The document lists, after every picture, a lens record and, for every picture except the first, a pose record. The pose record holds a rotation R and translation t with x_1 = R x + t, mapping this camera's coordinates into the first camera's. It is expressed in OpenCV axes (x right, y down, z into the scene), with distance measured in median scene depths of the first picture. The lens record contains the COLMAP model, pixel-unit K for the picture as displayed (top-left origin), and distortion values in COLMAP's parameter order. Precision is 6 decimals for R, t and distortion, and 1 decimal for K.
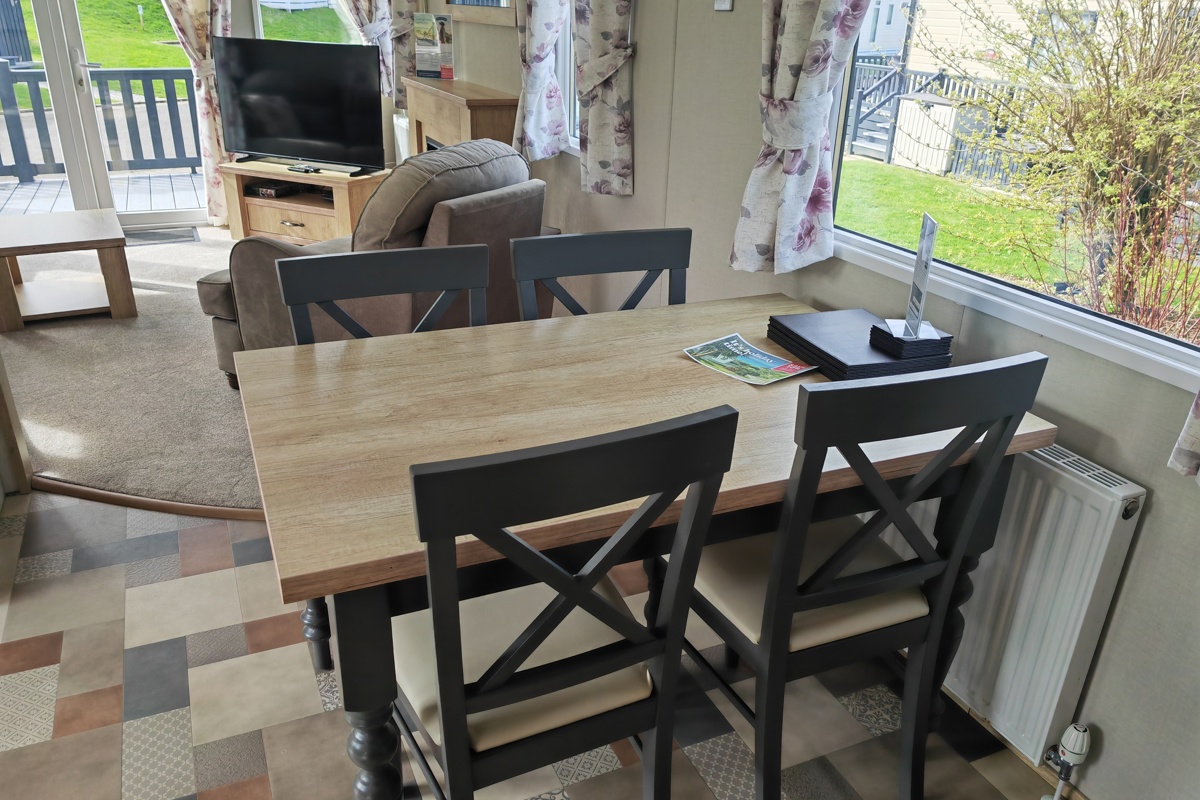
lens RADIAL K [[917.4, 0, 598.3], [0, 917.4, 420.0], [0, 0, 1]] dist [0.028924, -0.020216]
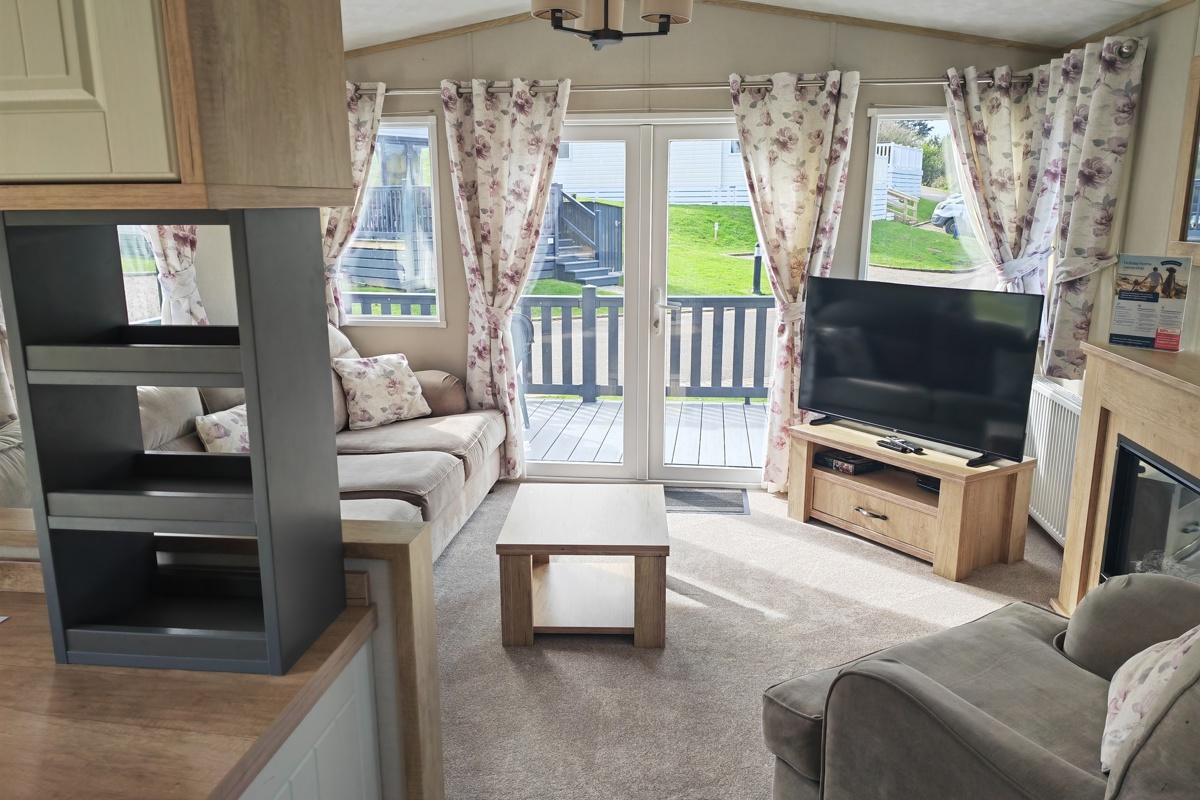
lens RADIAL K [[917.4, 0, 600.6], [0, 917.4, 404.7], [0, 0, 1]] dist [0.028924, -0.020216]
pose [[0.855643, 0.087217, -0.510164, -0.147818], [-0.195546, 0.967116, -0.162631, -0.134294], [0.479204, 0.238914, 0.844561, 0.247426]]
